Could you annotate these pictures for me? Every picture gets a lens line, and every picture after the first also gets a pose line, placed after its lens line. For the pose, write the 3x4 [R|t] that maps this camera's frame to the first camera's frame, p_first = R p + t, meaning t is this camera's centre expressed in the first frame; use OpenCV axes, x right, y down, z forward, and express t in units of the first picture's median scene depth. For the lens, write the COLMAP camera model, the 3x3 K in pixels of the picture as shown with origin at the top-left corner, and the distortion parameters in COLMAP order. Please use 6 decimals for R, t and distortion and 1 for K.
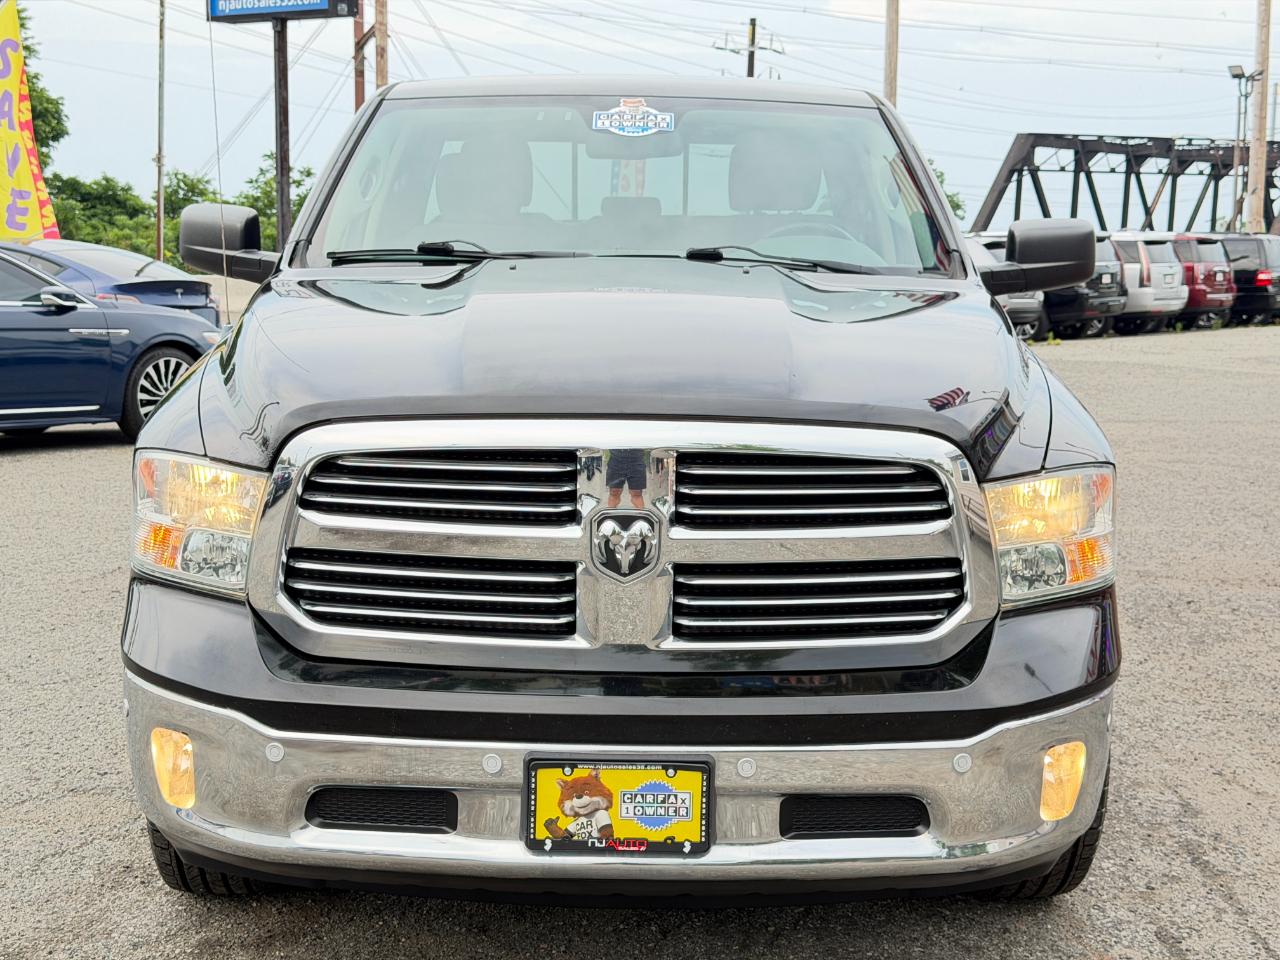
lens RADIAL K [[1815.9, 0, 635.6], [0, 1815.9, 487.8], [0, 0, 1]] dist [0.115849, 0.000000]
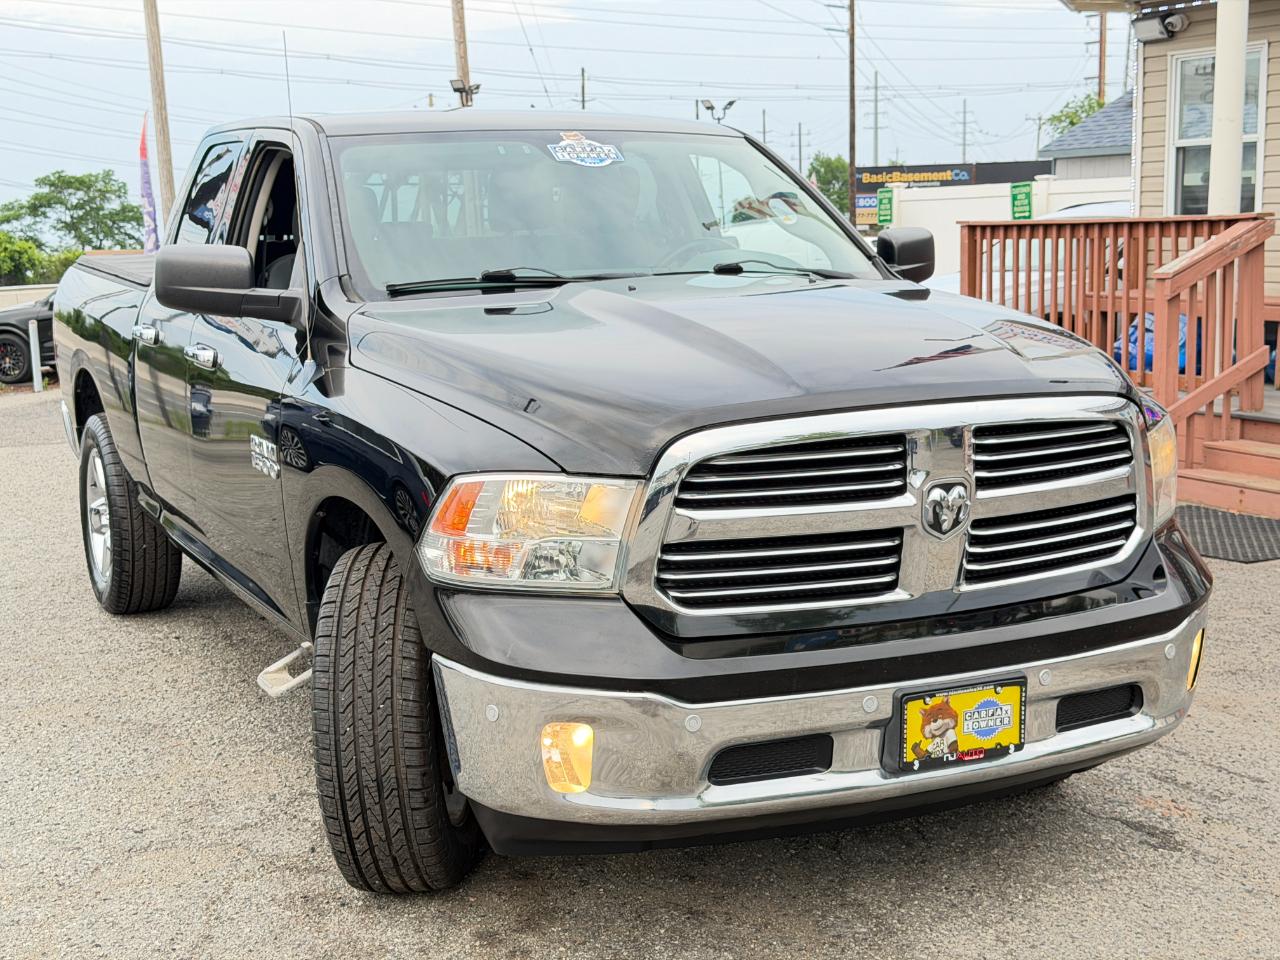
lens RADIAL K [[1815.9, 0, 617.1], [0, 1815.9, 485.7], [0, 0, 1]] dist [0.115849, 0.000000]
pose [[0.902385, -0.099725, 0.419233, -0.687970], [0.102074, 0.994633, 0.016887, -0.025270], [-0.418667, 0.027554, 0.907722, -0.006098]]
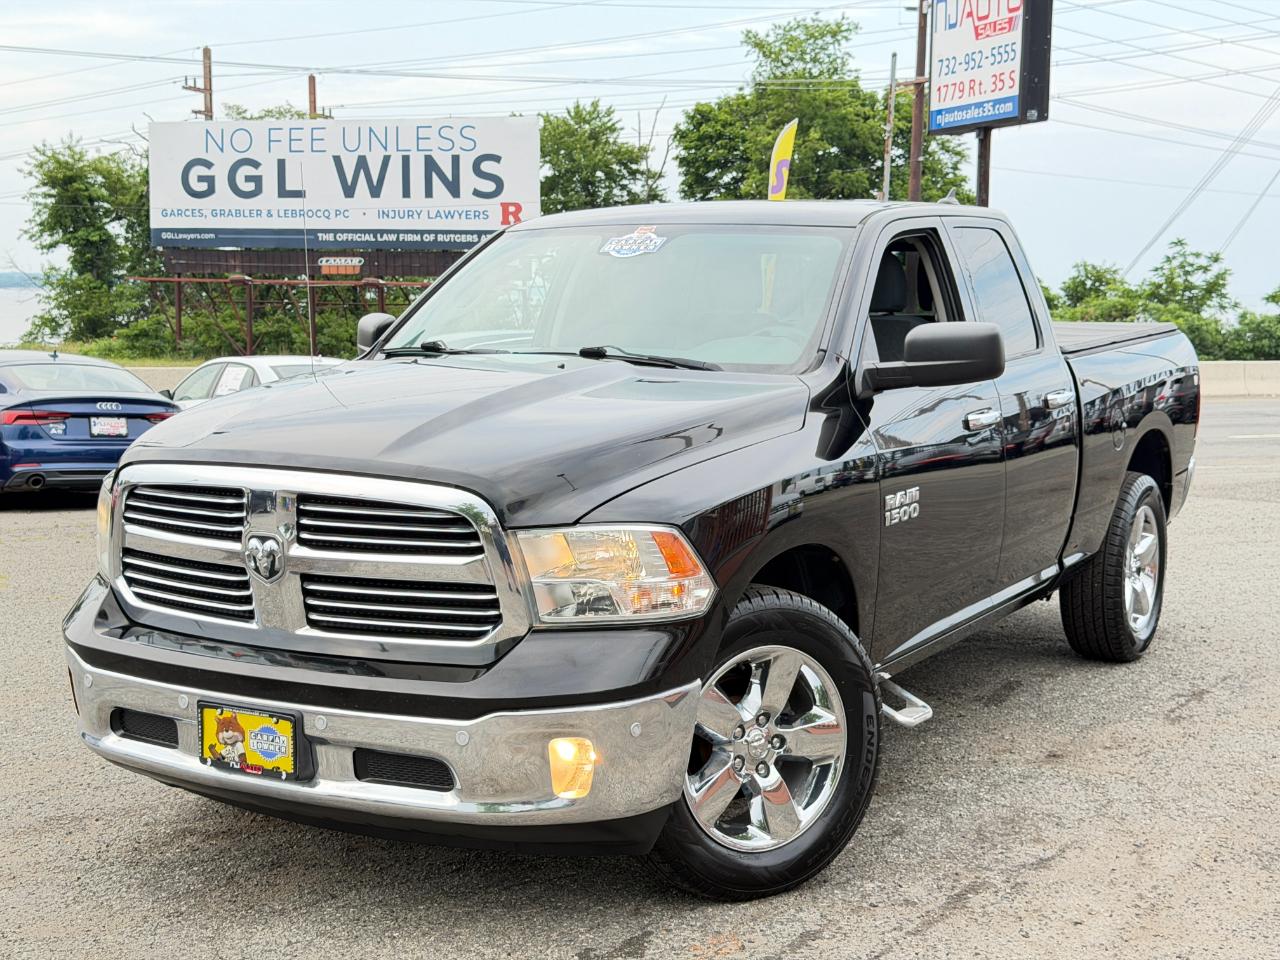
lens RADIAL K [[1815.9, 0, 631.6], [0, 1815.9, 475.8], [0, 0, 1]] dist [0.115849, 0.000000]
pose [[0.863841, 0.038770, -0.502271, 0.932415], [-0.065483, 0.997217, -0.035648, -0.000035], [0.499491, 0.063684, 0.863975, -0.094344]]
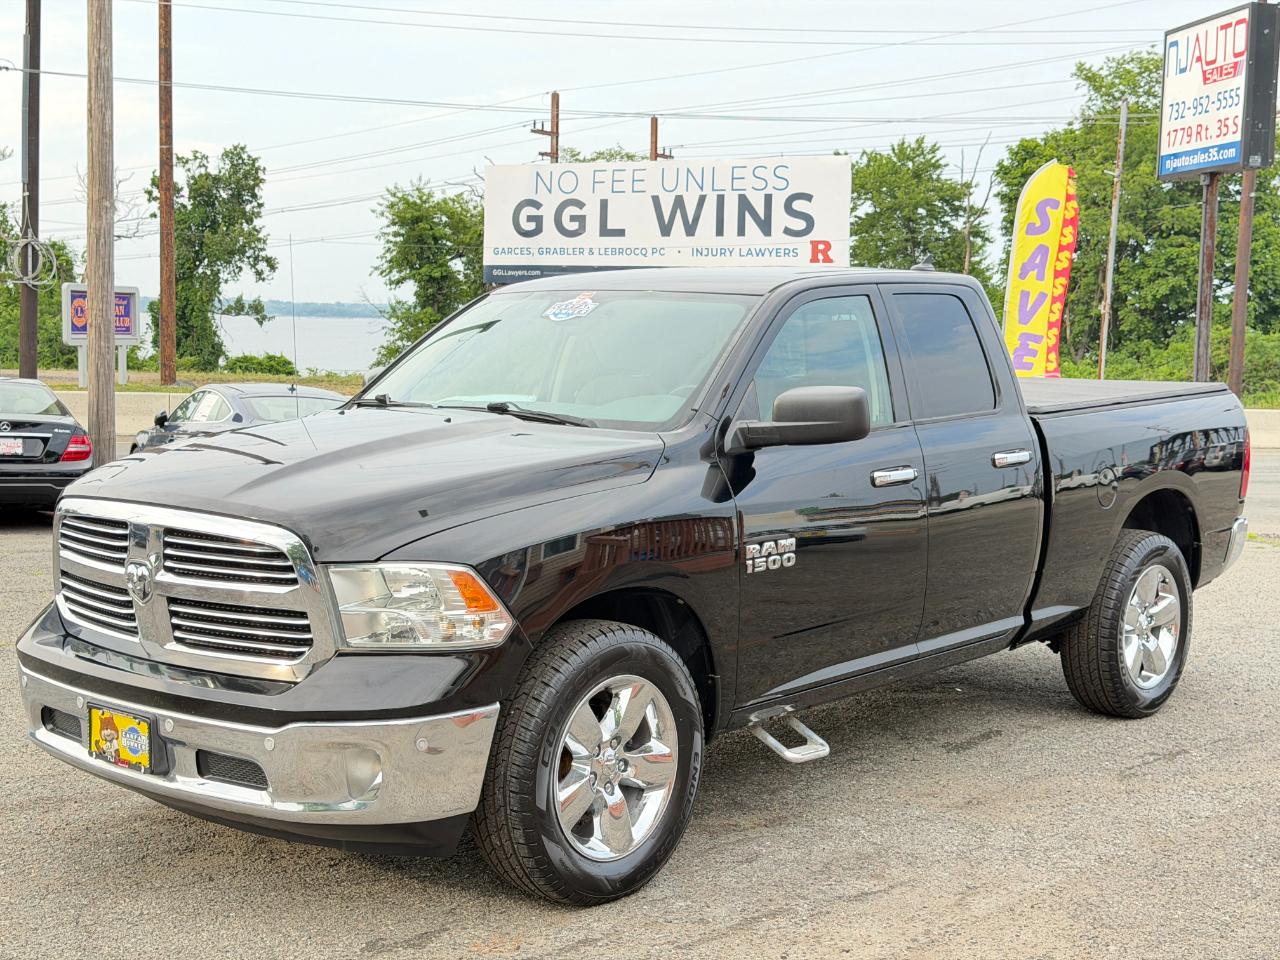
lens RADIAL K [[1815.9, 0, 617.2], [0, 1815.9, 441.3], [0, 0, 1]] dist [0.115849, 0.000000]
pose [[0.749204, 0.039510, -0.661160, 1.383464], [-0.102058, 0.993184, -0.056298, -0.044049], [0.654429, 0.109655, 0.748130, 0.017012]]
